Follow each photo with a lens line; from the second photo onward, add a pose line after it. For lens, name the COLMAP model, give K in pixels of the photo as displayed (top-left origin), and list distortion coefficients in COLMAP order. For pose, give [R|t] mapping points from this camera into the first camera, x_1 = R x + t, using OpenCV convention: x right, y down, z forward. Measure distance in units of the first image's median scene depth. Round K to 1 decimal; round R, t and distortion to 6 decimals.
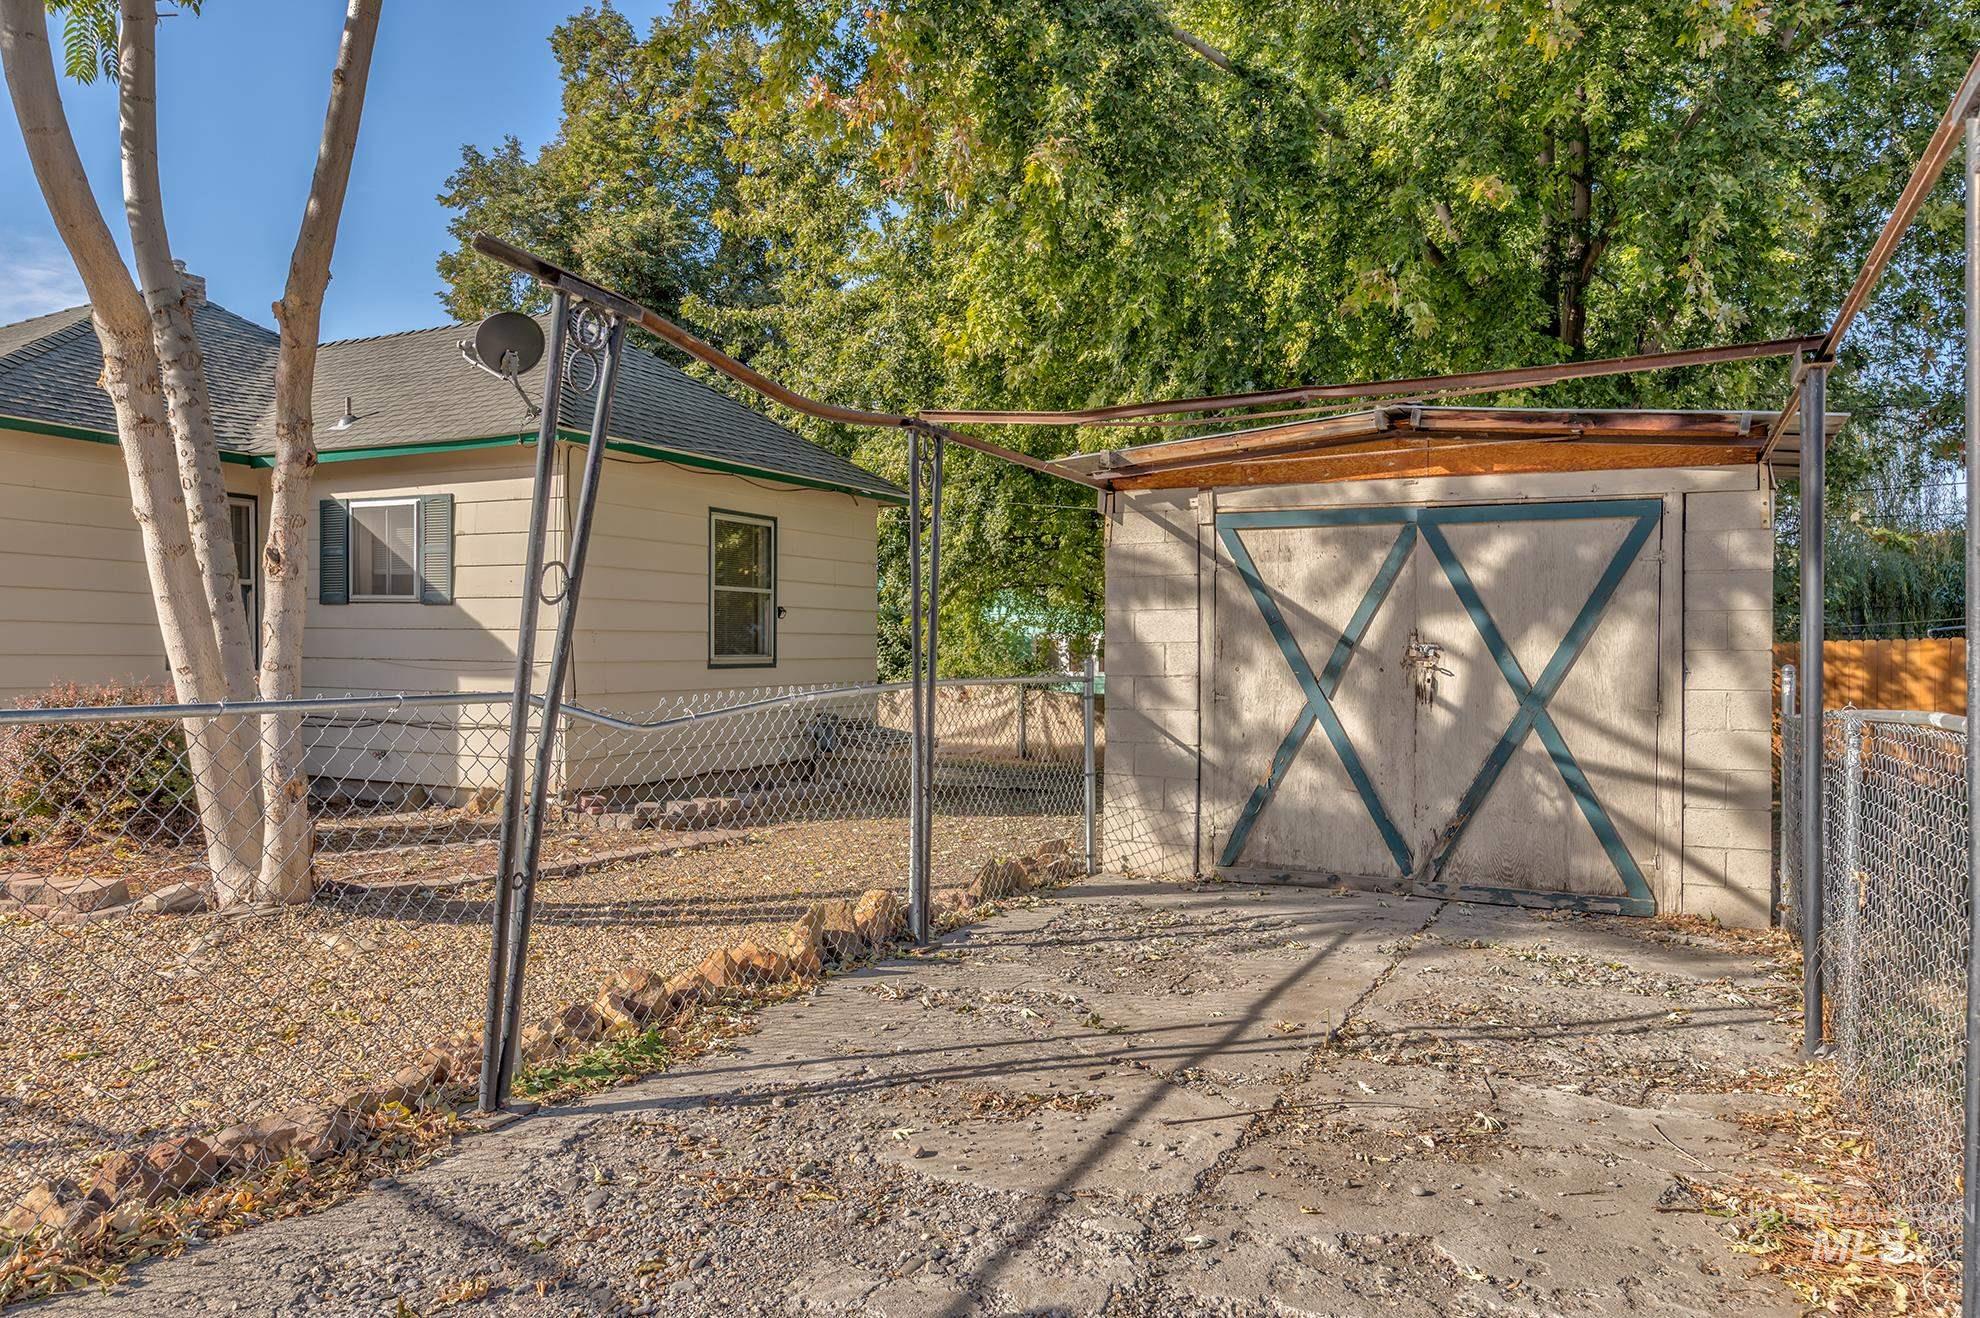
lens RADIAL K [[1294.7, 0, 990.0], [0, 1294.7, 659.0], [0, 0, 1]] dist [0.009025, 0.001188]
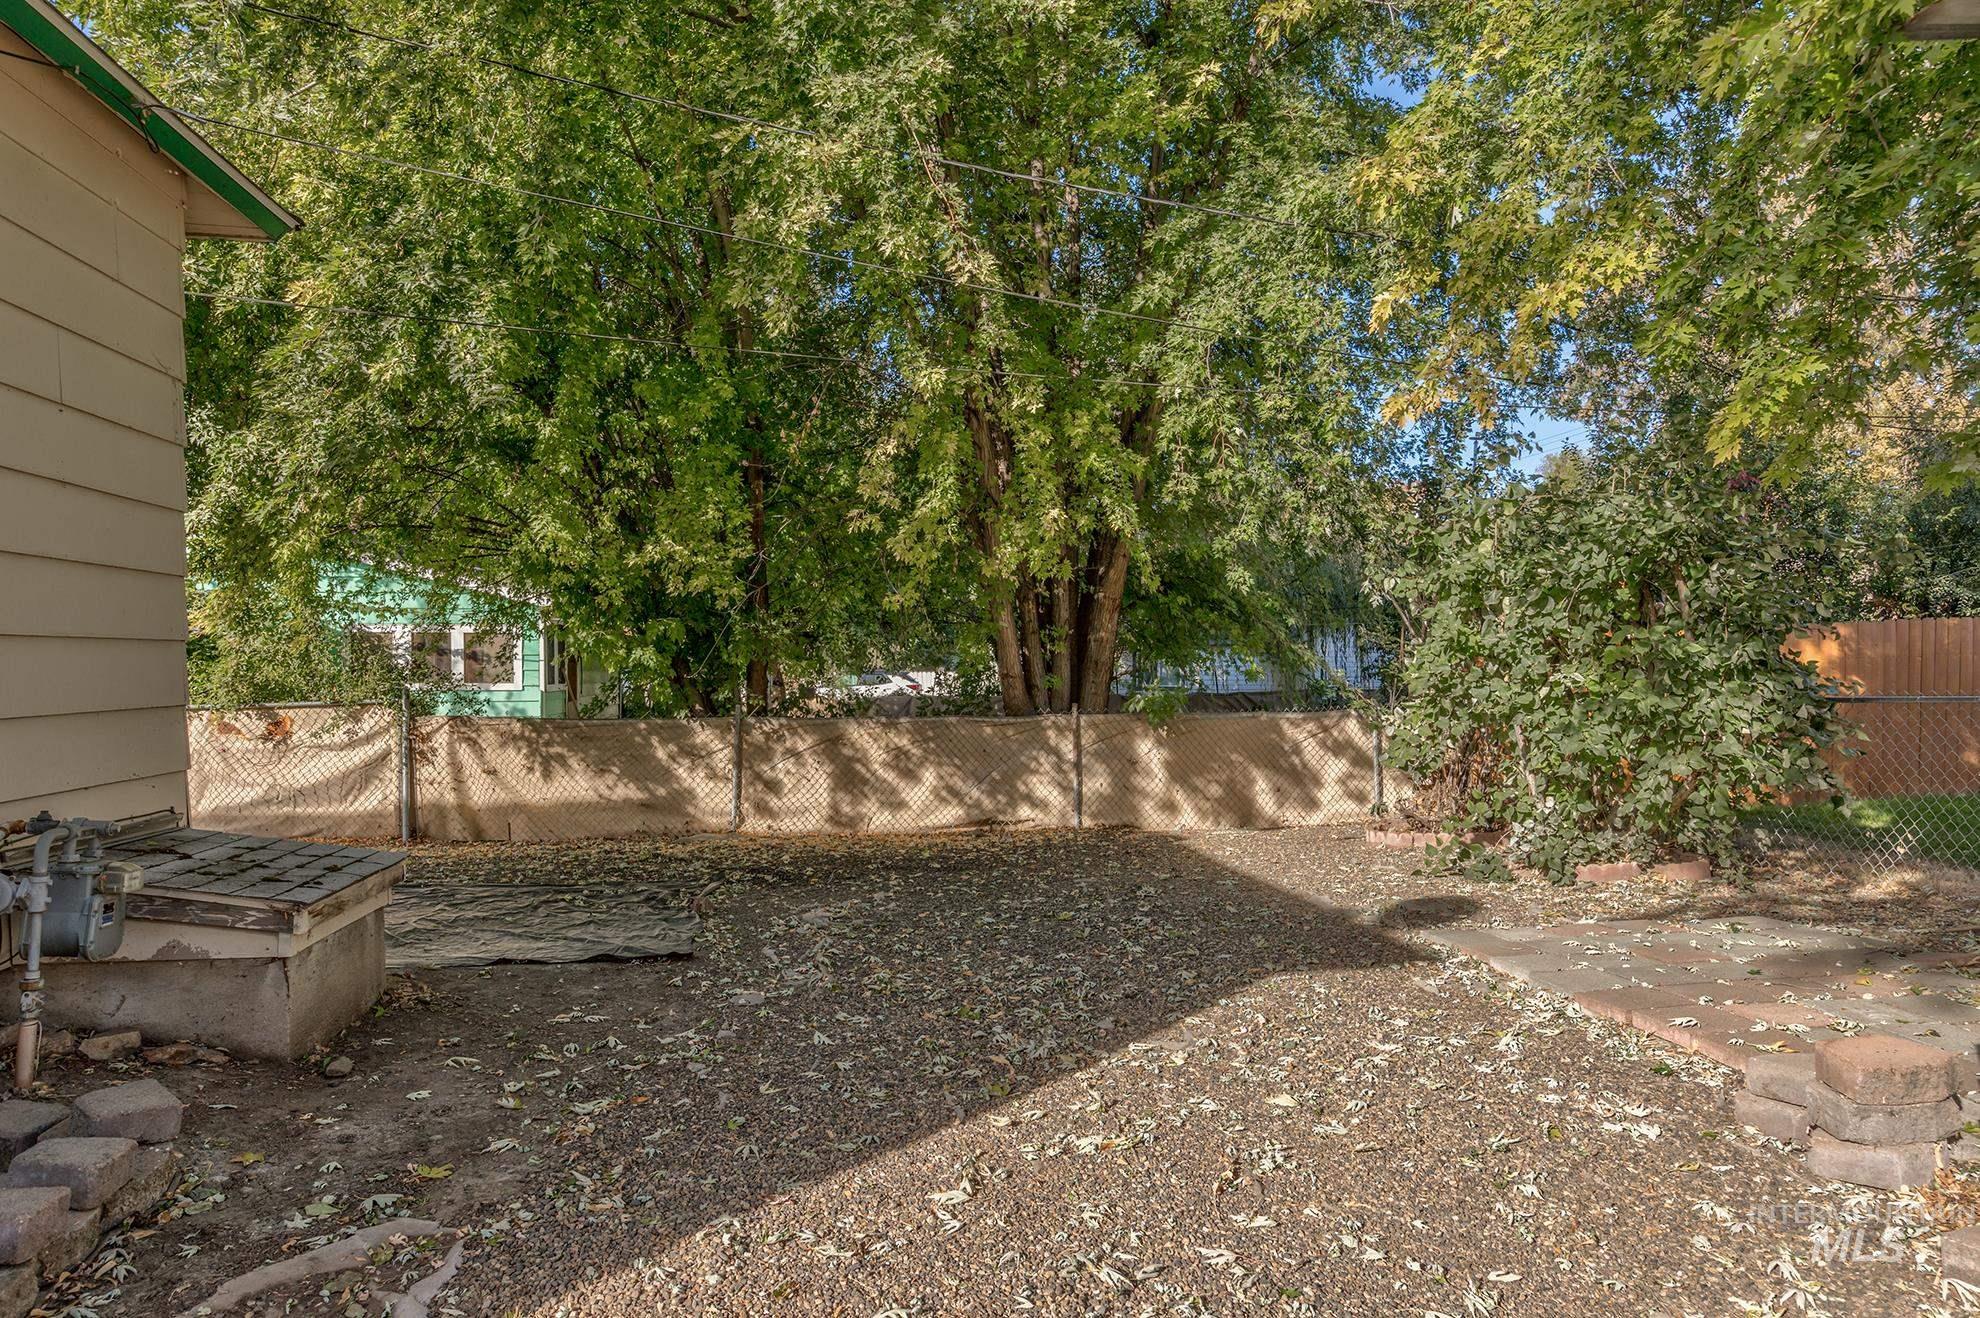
lens RADIAL K [[1176.5, 0, 990.0], [0, 1176.5, 659.0], [0, 0, 1]] dist [0.002797, 0.000581]
pose [[0.804899, -0.003991, 0.593398, -0.126848], [0.010685, 0.999913, -0.007769, 0.012351], [-0.593315, 0.012593, 0.804872, 0.766496]]
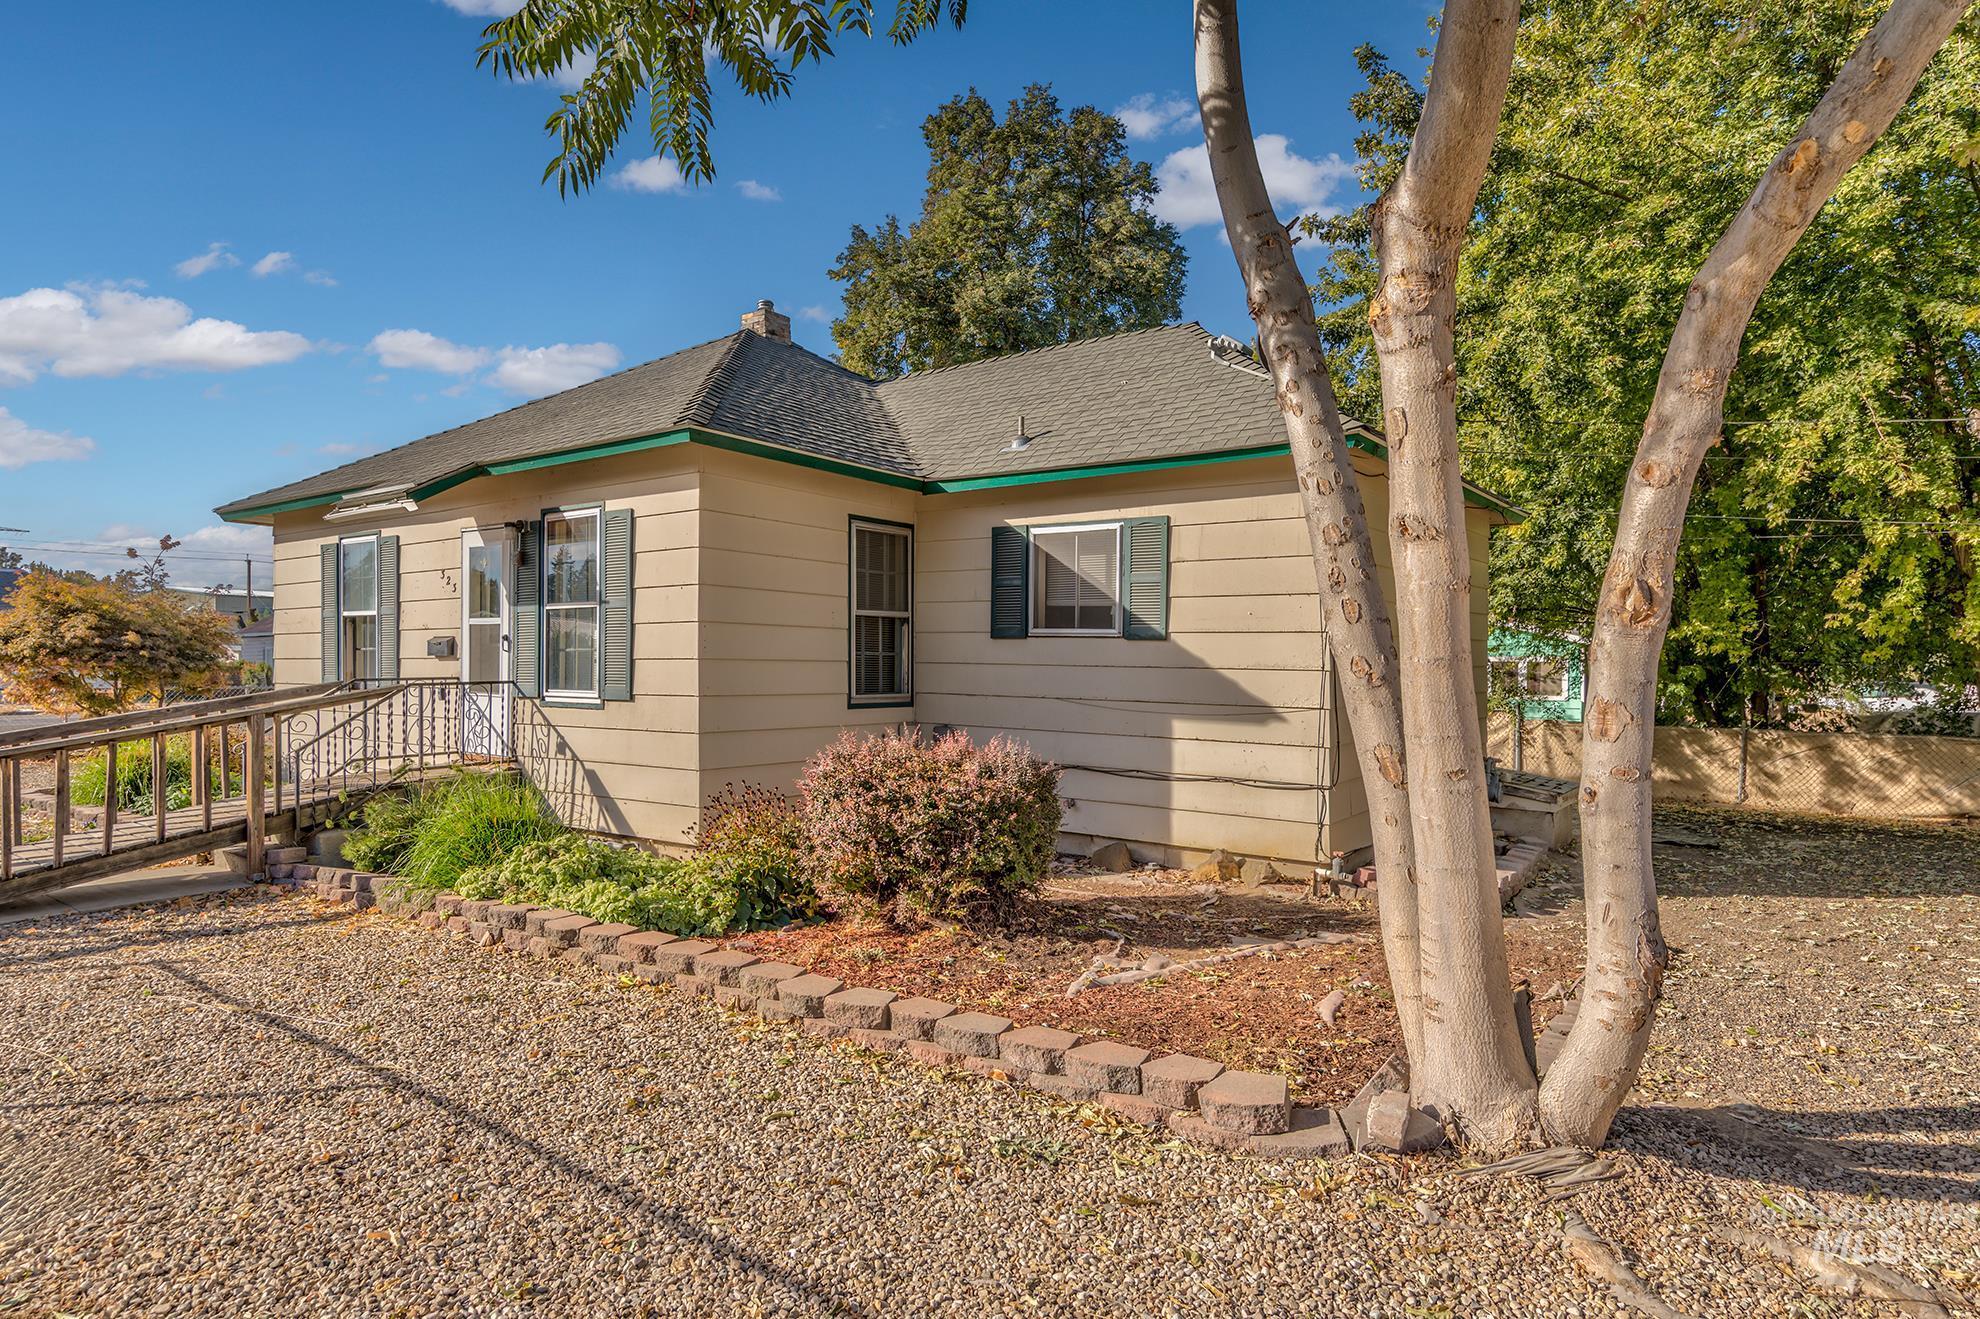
lens RADIAL K [[1097.4, 0, 991.3], [0, 1097.4, 665.5], [0, 0, 1]] dist [0.001659, -0.000246]
pose [[0.985232, 0.001800, -0.171218, -0.381384], [-0.001961, 0.999998, -0.000775, -0.022065], [0.171216, 0.001099, 0.985233, 0.220940]]
